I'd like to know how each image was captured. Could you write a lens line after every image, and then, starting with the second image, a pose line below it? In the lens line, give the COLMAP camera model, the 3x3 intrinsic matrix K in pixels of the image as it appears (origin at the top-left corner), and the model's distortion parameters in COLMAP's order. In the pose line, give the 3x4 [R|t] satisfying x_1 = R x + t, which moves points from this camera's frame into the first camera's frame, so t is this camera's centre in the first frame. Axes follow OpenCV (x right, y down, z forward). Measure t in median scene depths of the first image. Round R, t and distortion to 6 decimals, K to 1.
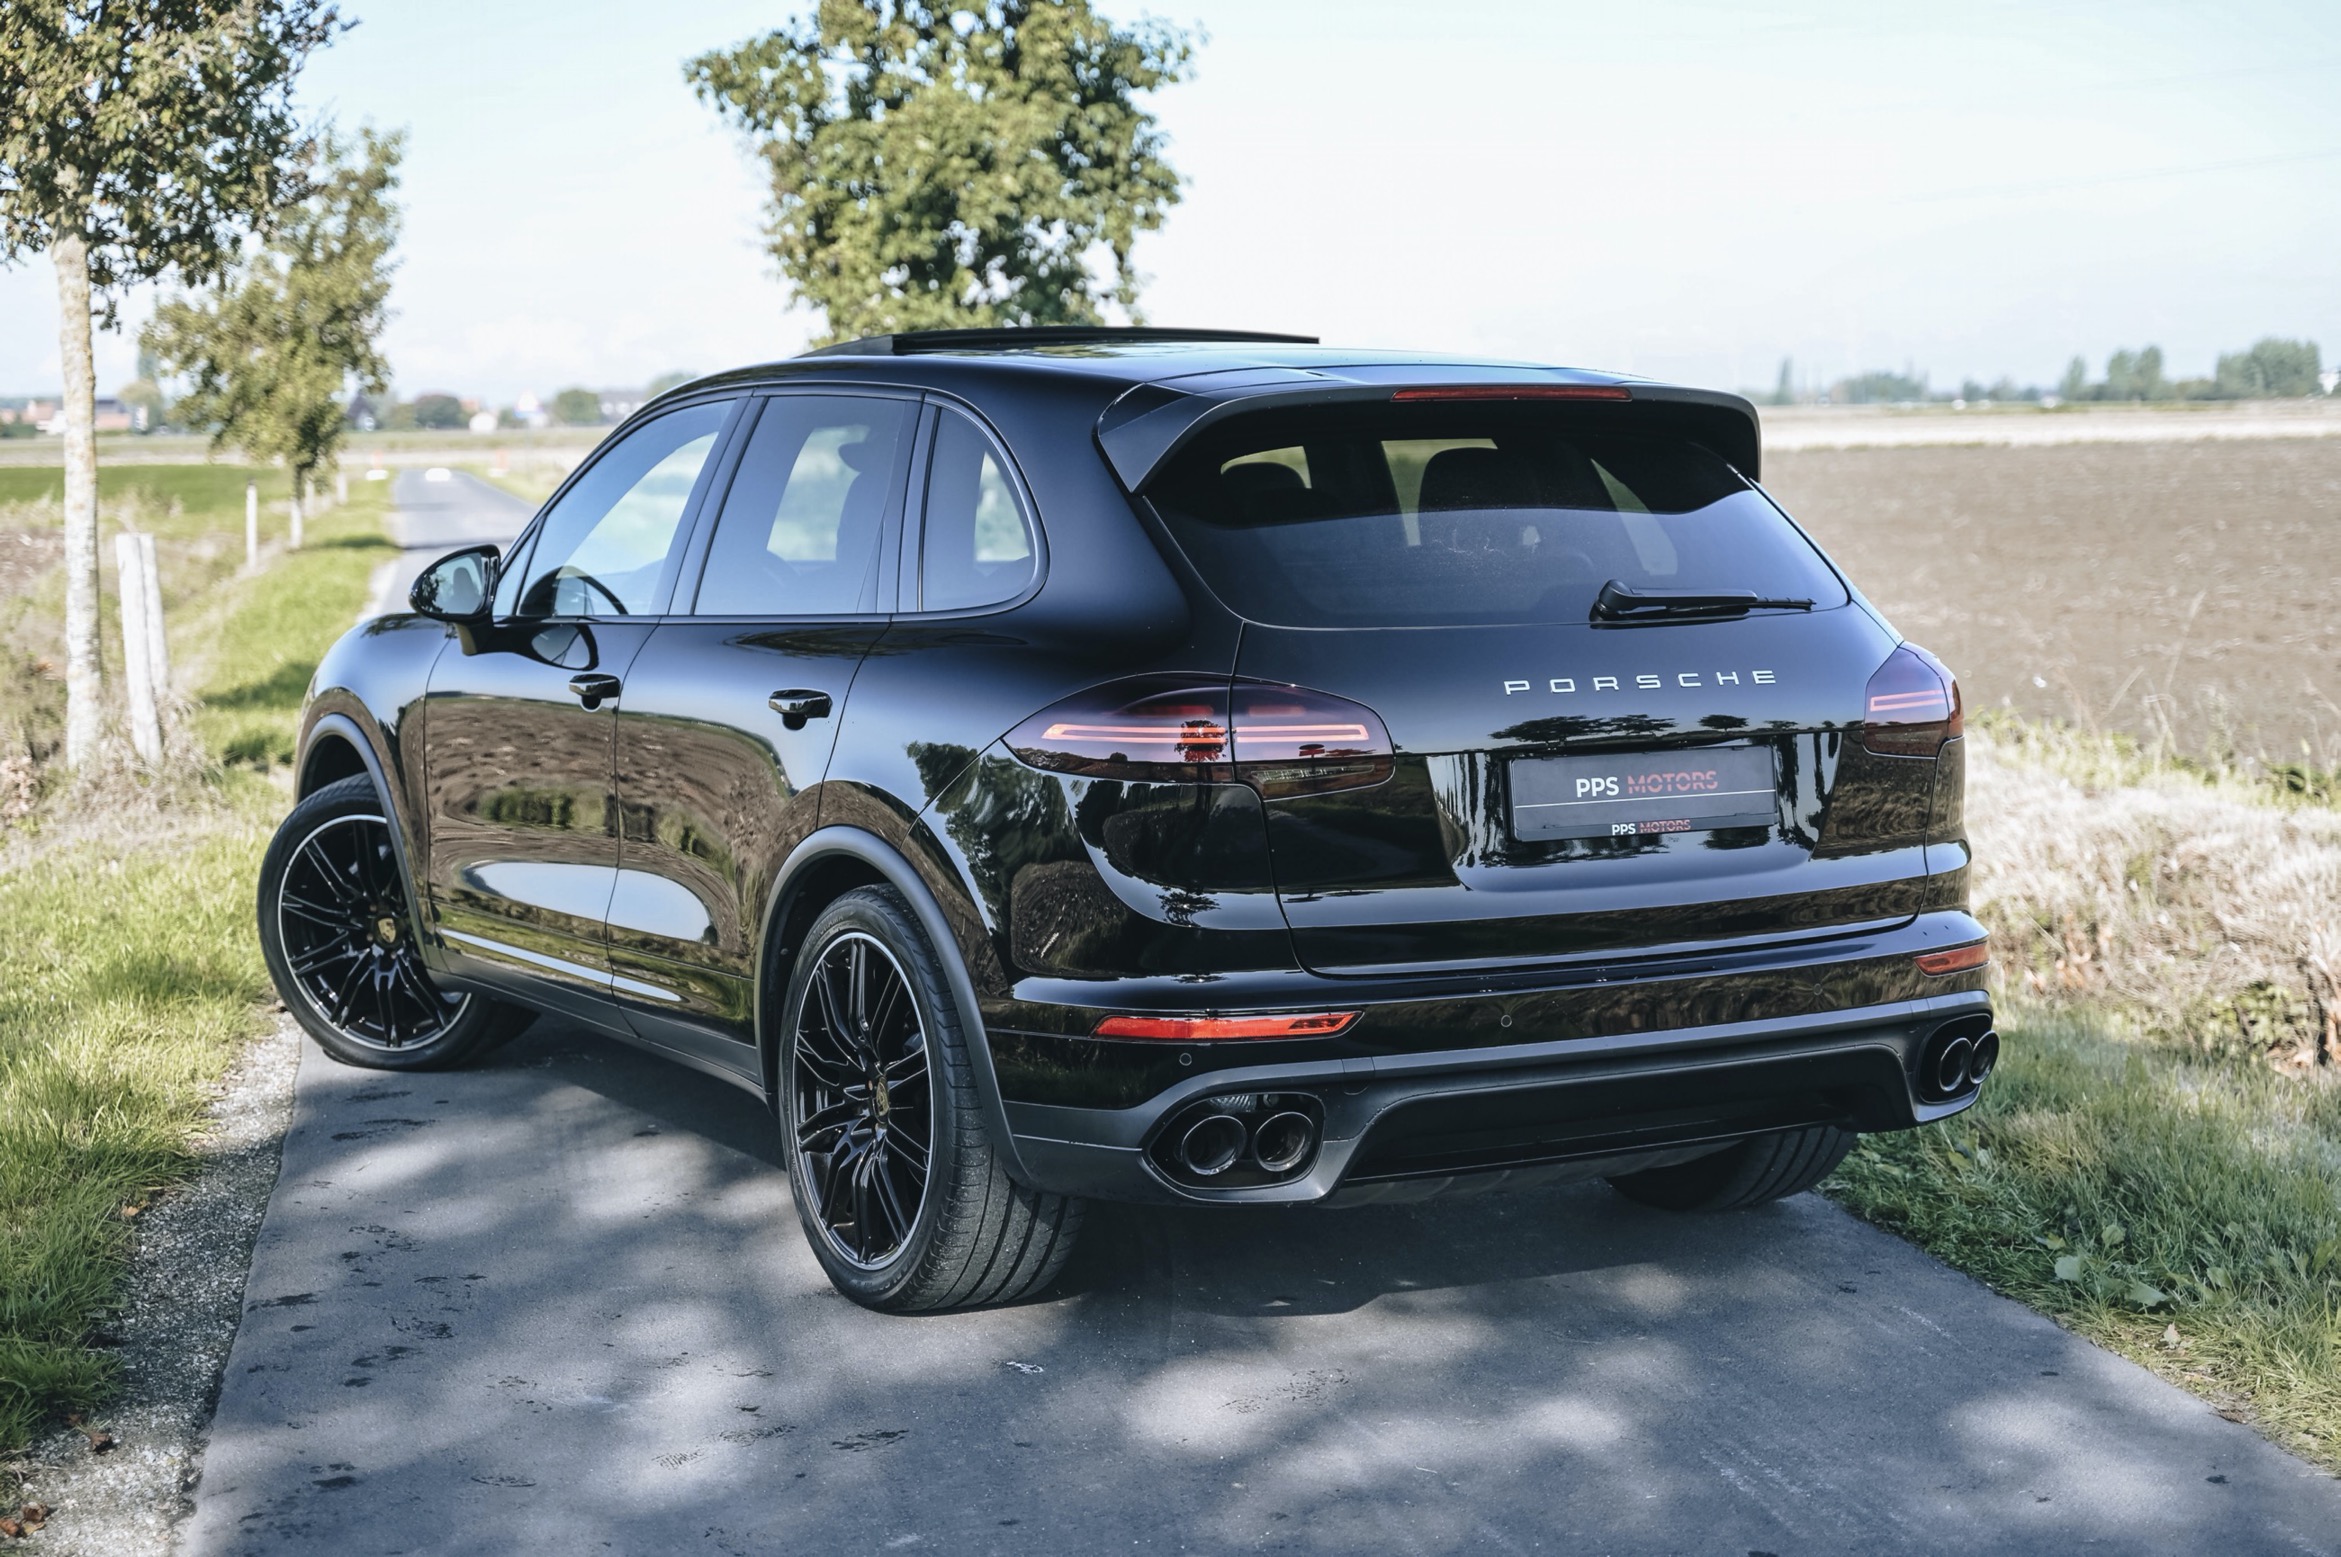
lens RADIAL K [[3684.4, 0, 1158.1], [0, 3684.4, 801.9], [0, 0, 1]] dist [-0.019841, 0.000000]
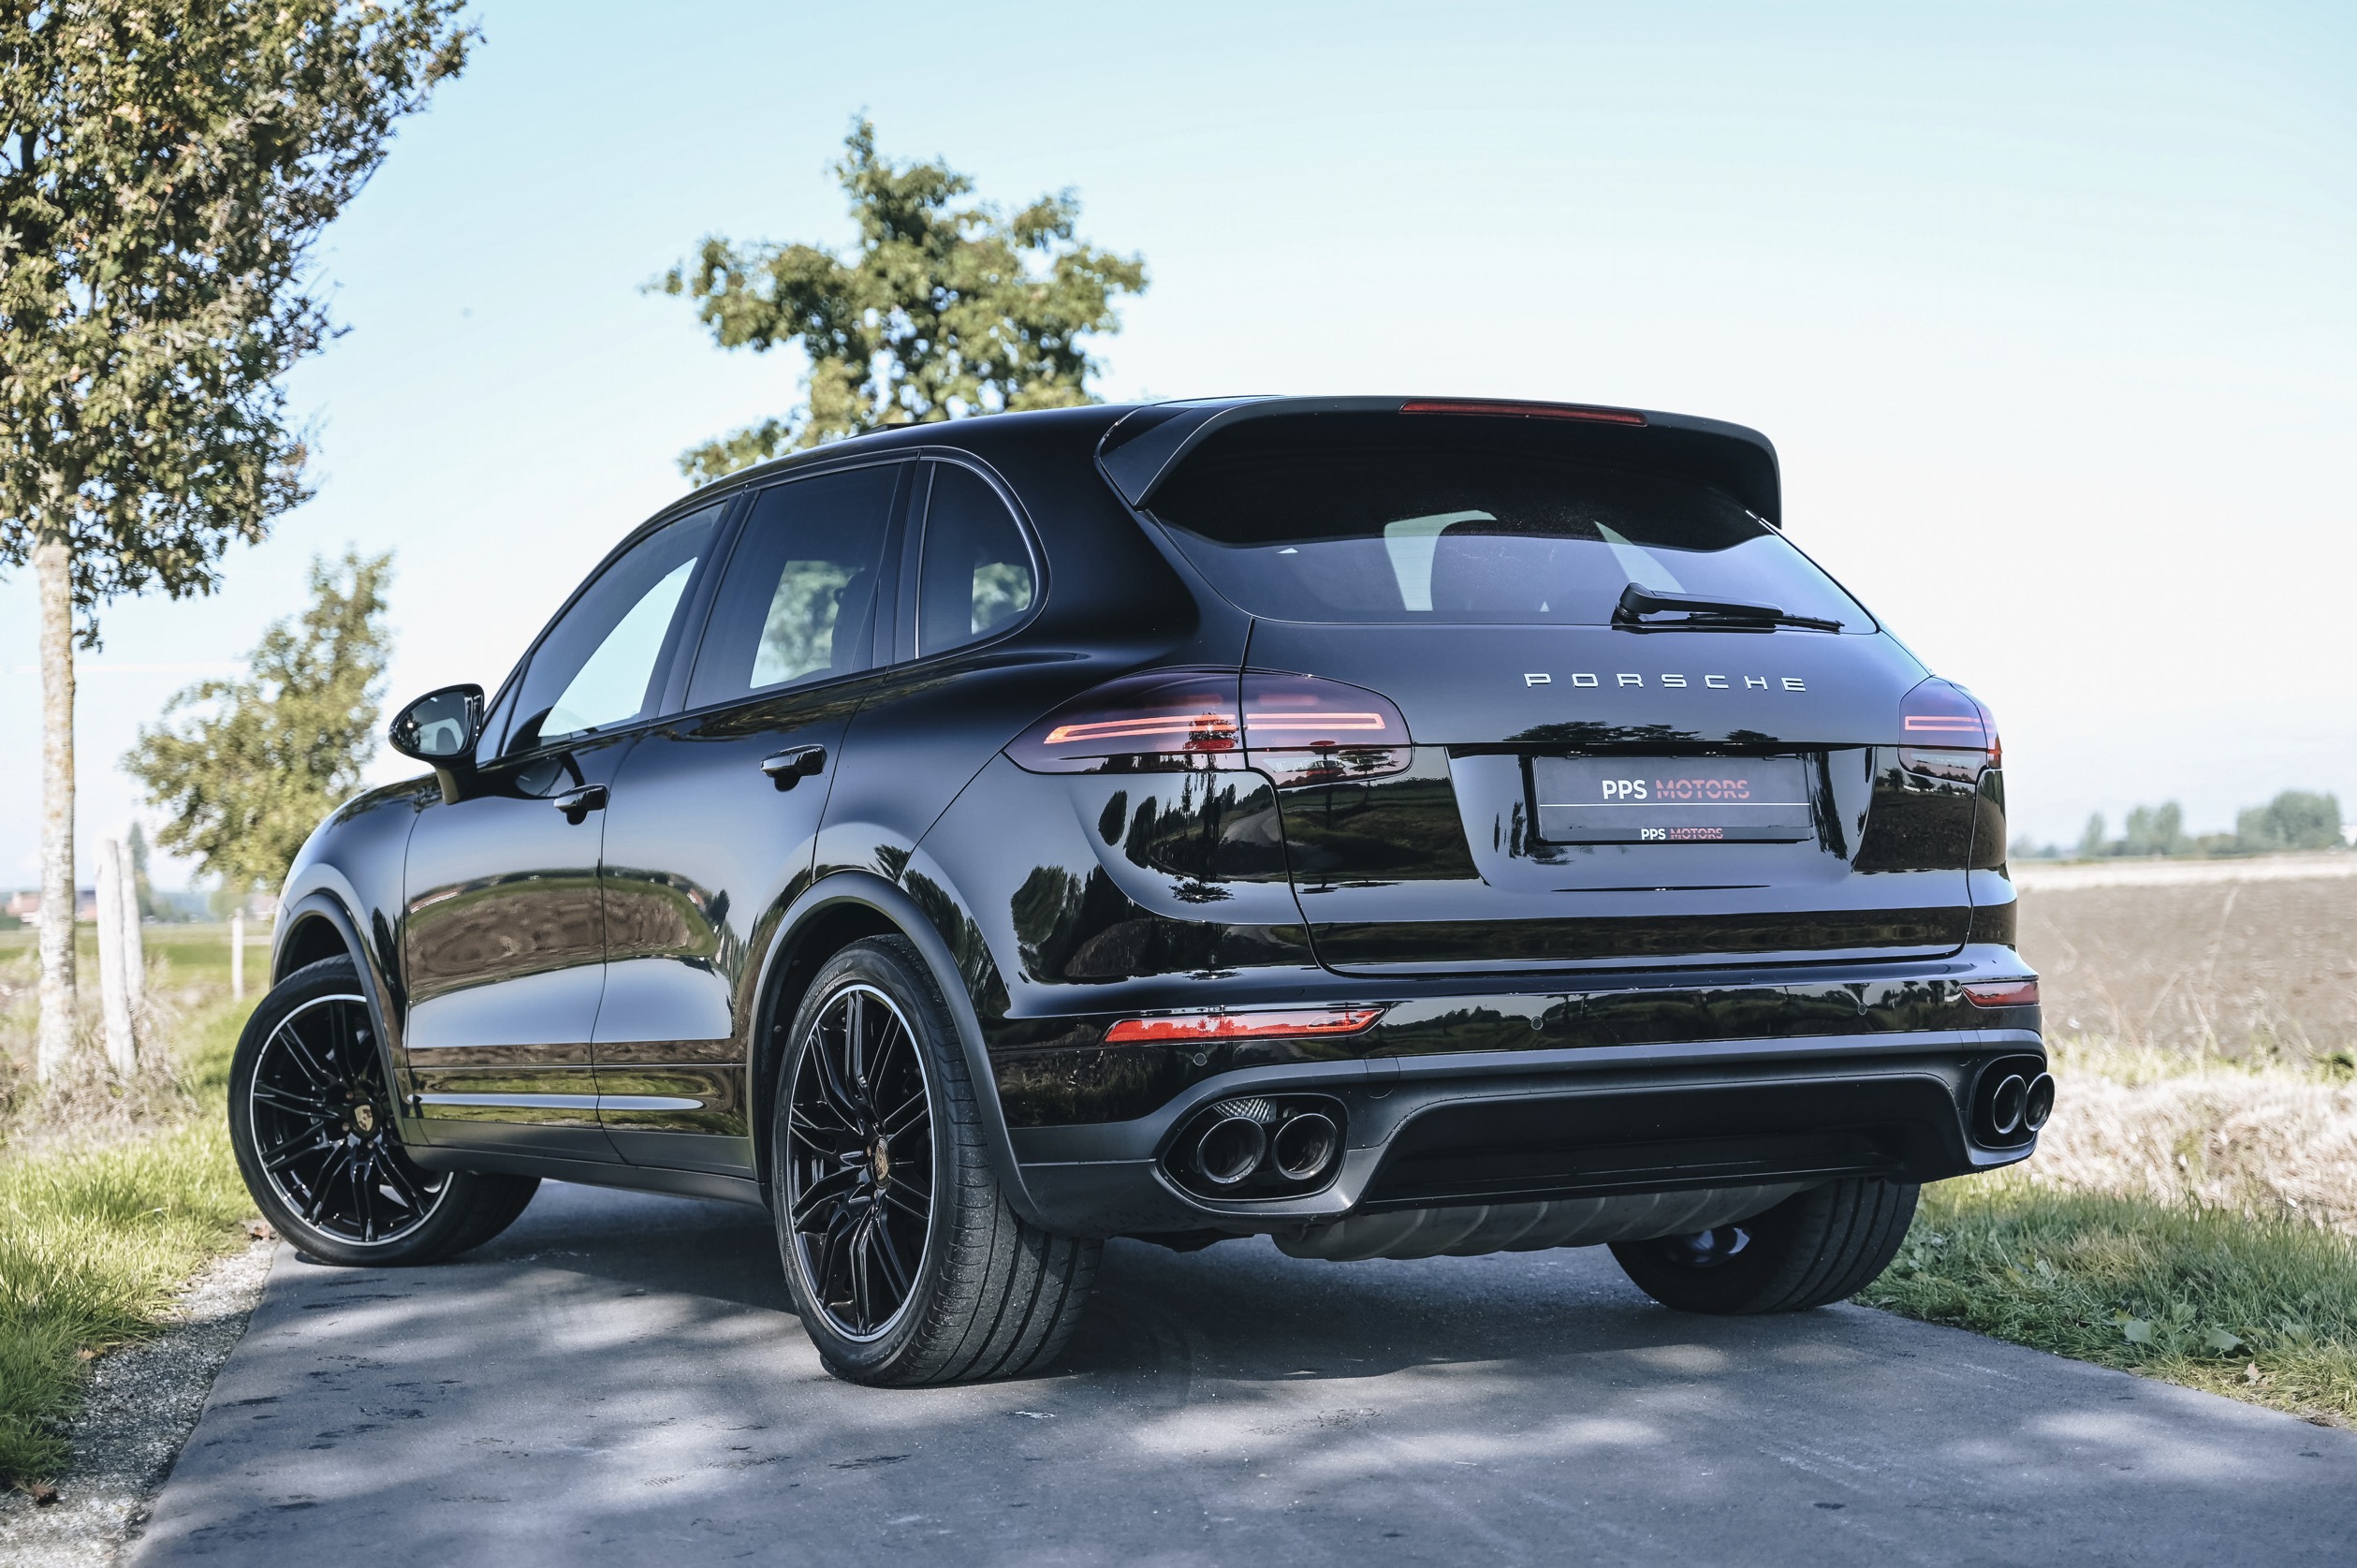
lens RADIAL K [[3769.7, 0, 1190.1], [0, 3769.7, 766.9], [0, 0, 1]] dist [-0.026124, 0.000000]
pose [[0.999840, -0.016296, 0.007427, -0.000689], [0.017152, 0.990638, -0.135436, 0.087549], [-0.005150, 0.135542, 0.990758, 0.019859]]
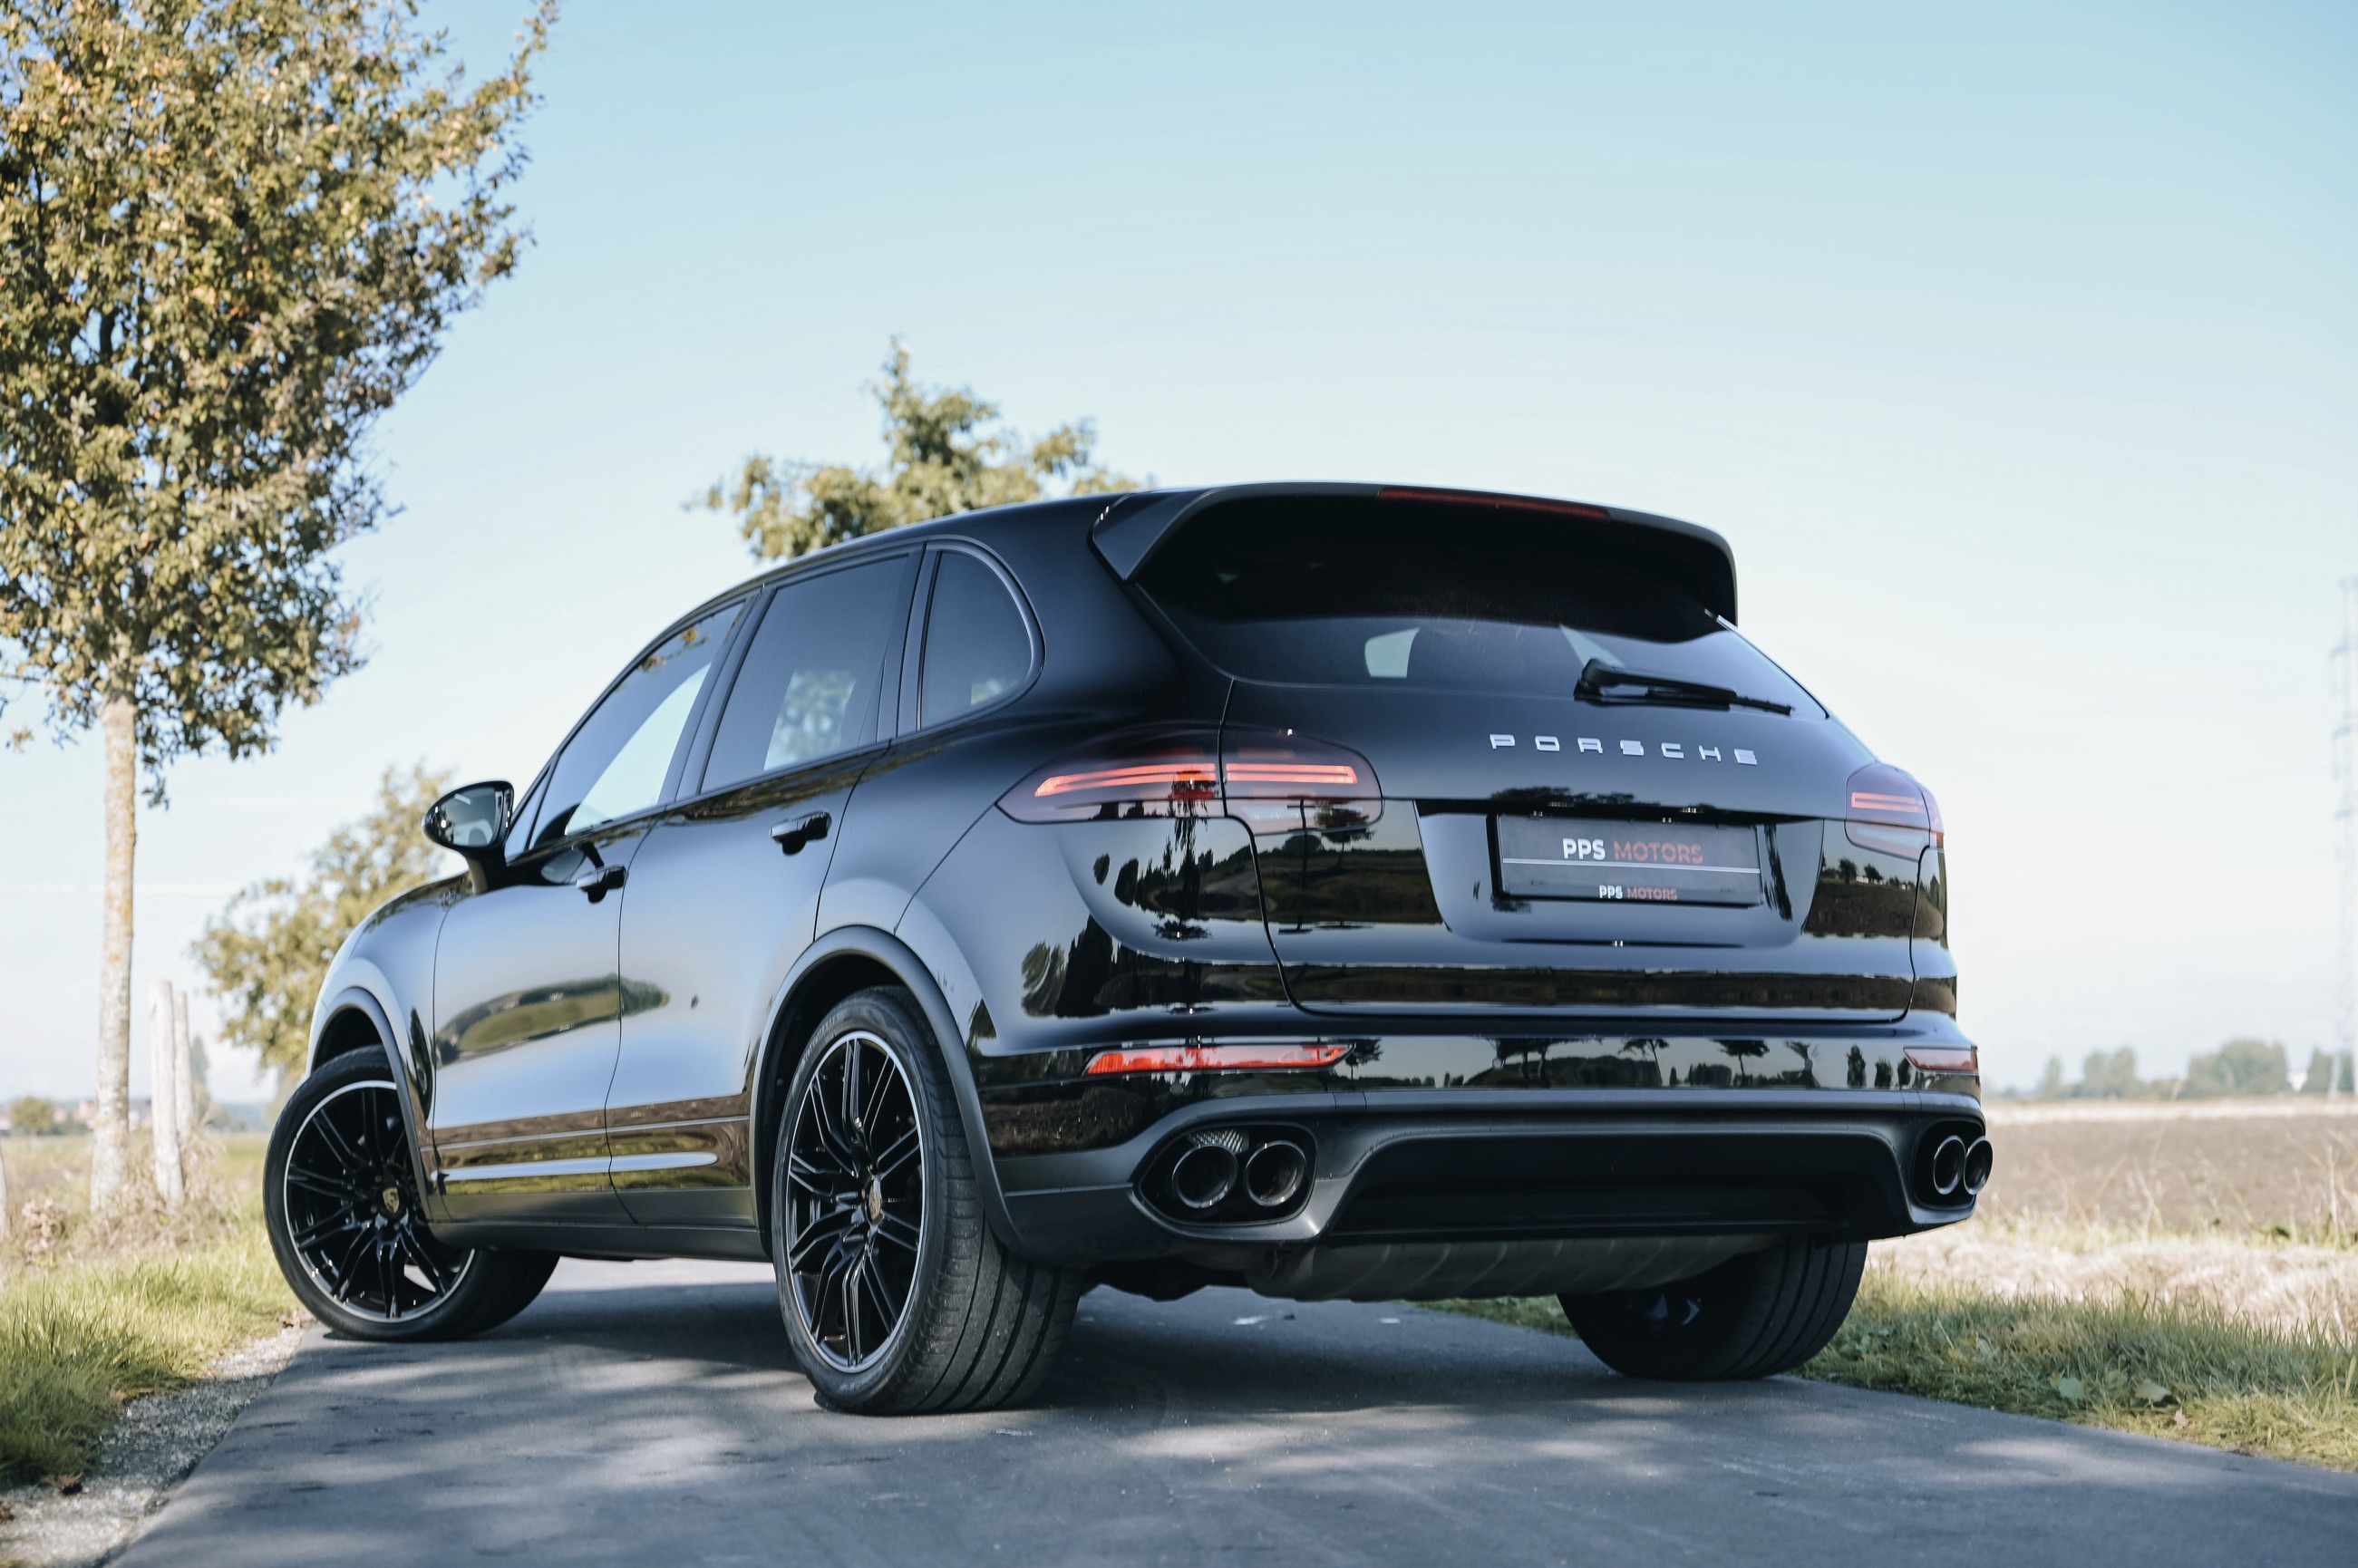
lens RADIAL K [[3567.6, 0, 1169.1], [0, 3567.6, 805.0], [0, 0, 1]] dist [-0.034723, 0.000000]
pose [[1.000000, 0.000098, 0.000064, 0.003676], [-0.000084, 0.982019, -0.188780, 0.122194], [-0.000082, 0.188780, 0.982019, 0.025148]]
